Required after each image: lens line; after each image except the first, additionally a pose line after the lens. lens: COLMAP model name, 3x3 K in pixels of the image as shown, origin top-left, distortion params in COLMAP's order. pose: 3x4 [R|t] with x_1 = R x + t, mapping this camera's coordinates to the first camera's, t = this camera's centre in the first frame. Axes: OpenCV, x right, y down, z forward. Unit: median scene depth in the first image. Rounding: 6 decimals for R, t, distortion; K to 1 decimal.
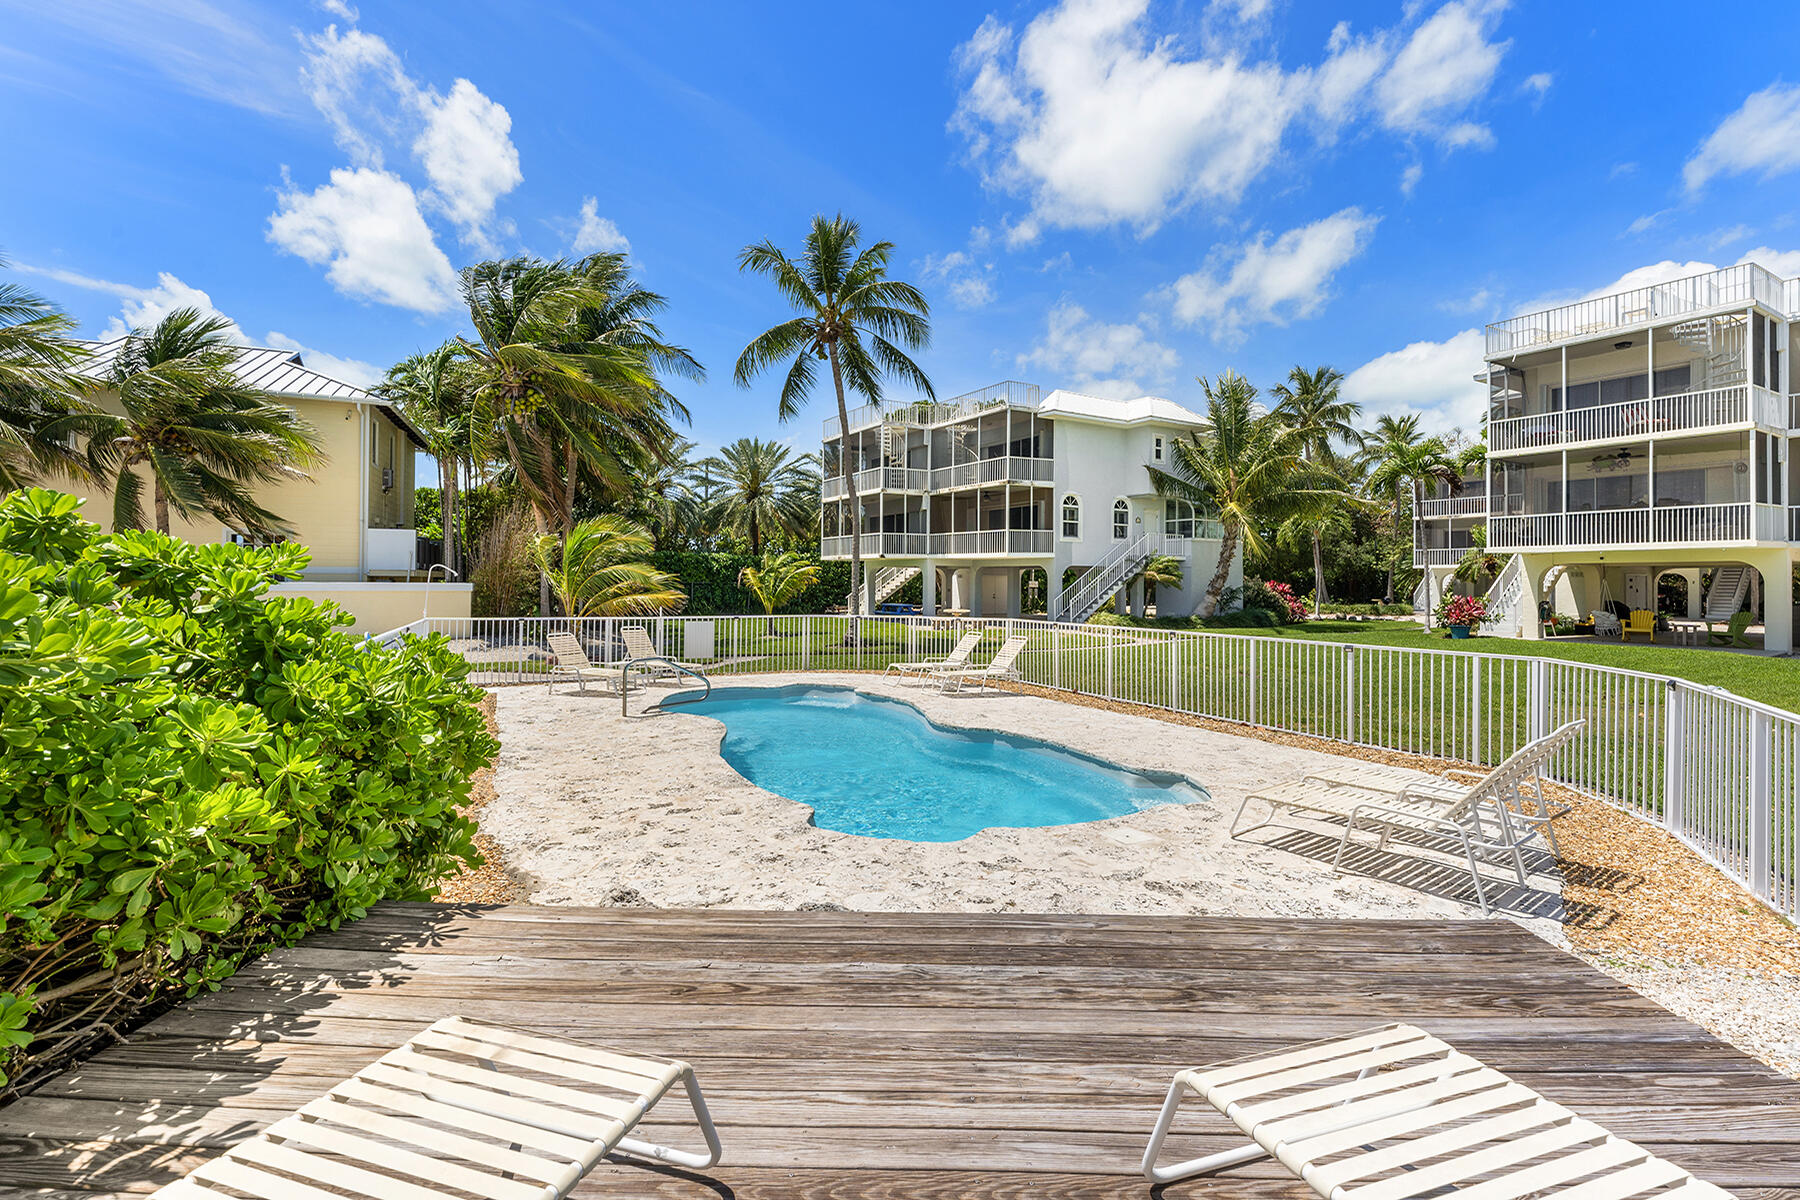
lens RADIAL K [[831.6, 0, 889.3], [0, 831.6, 593.0], [0, 0, 1]] dist [0.005053, 0.000339]
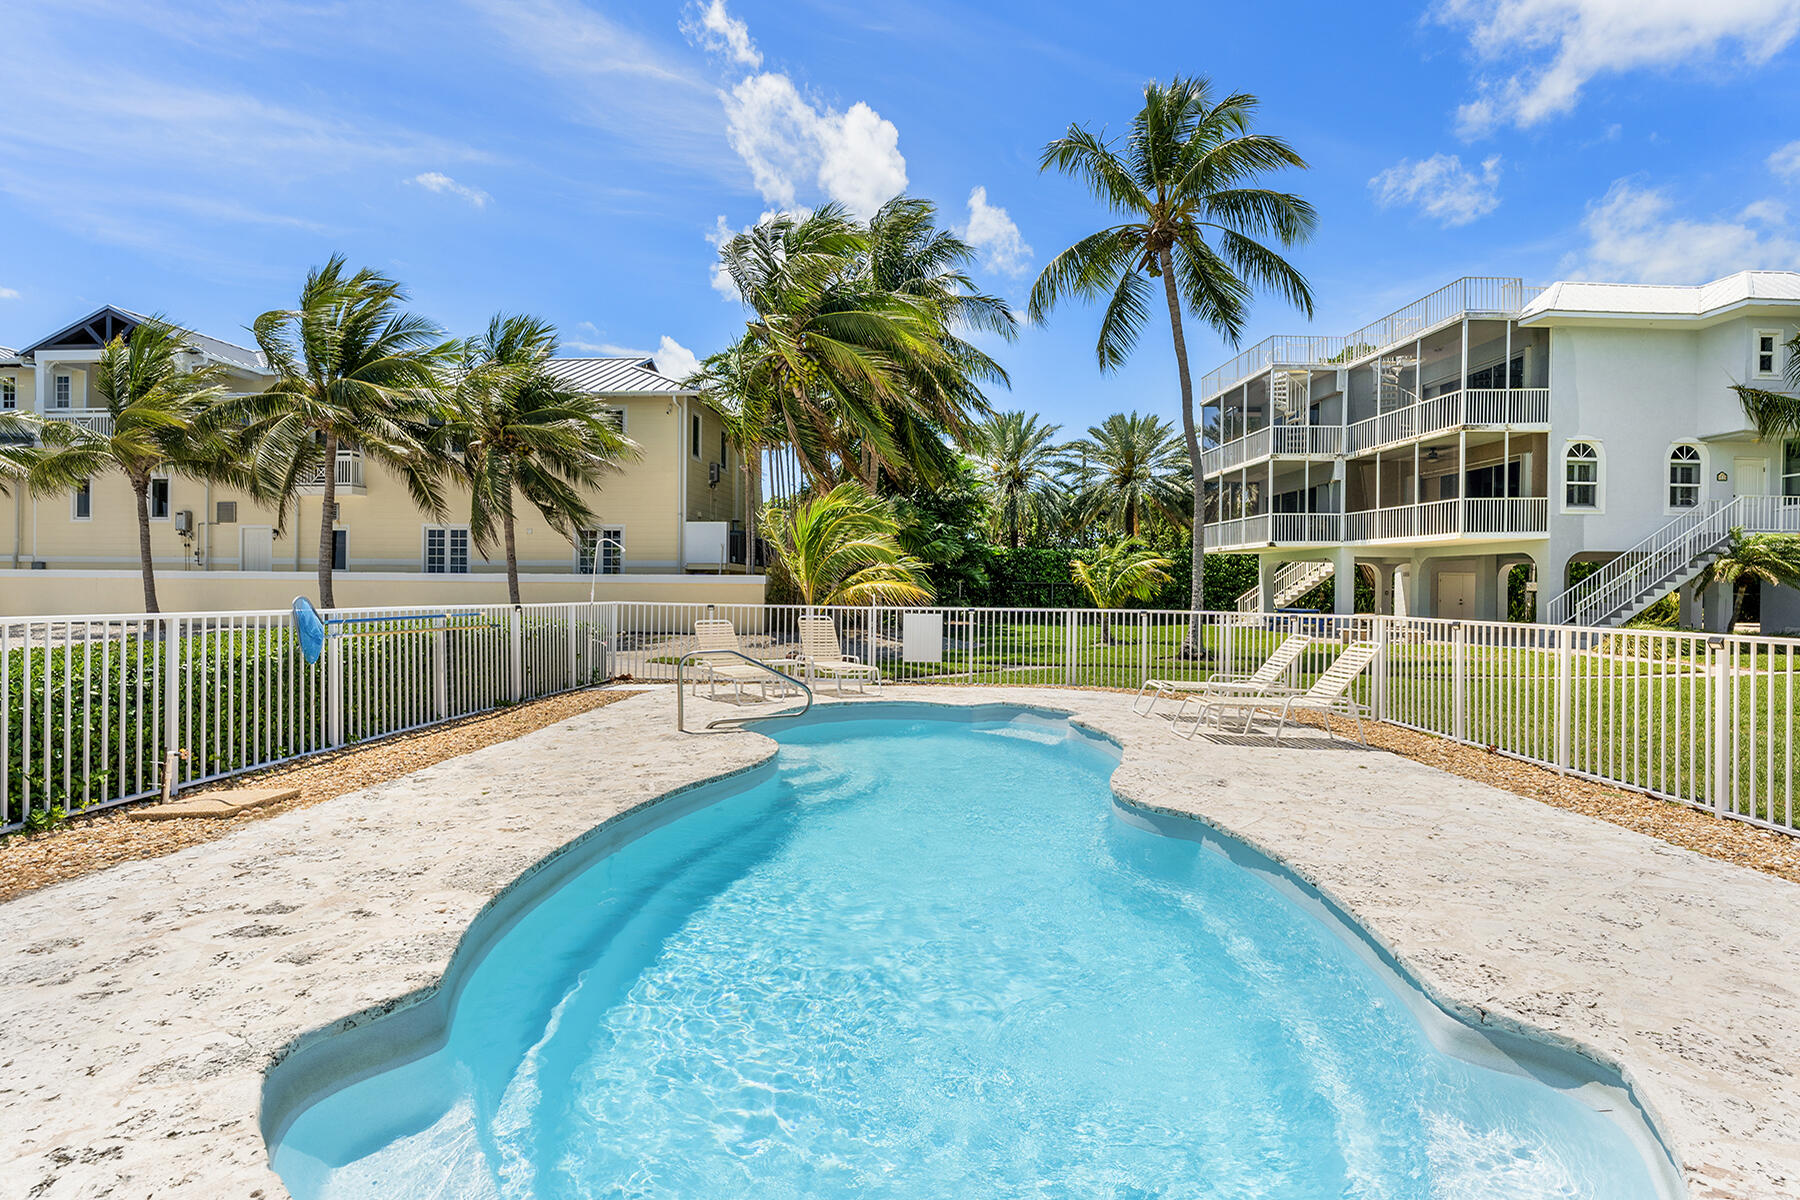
lens RADIAL K [[895.0, 0, 849.4], [0, 895.0, 599.3], [0, 0, 1]] dist [-0.008357, 0.000760]
pose [[0.877756, 0.010385, -0.478995, 0.050616], [-0.011050, 0.999938, 0.001429, 0.010059], [0.478980, 0.004039, 0.877817, 0.119687]]
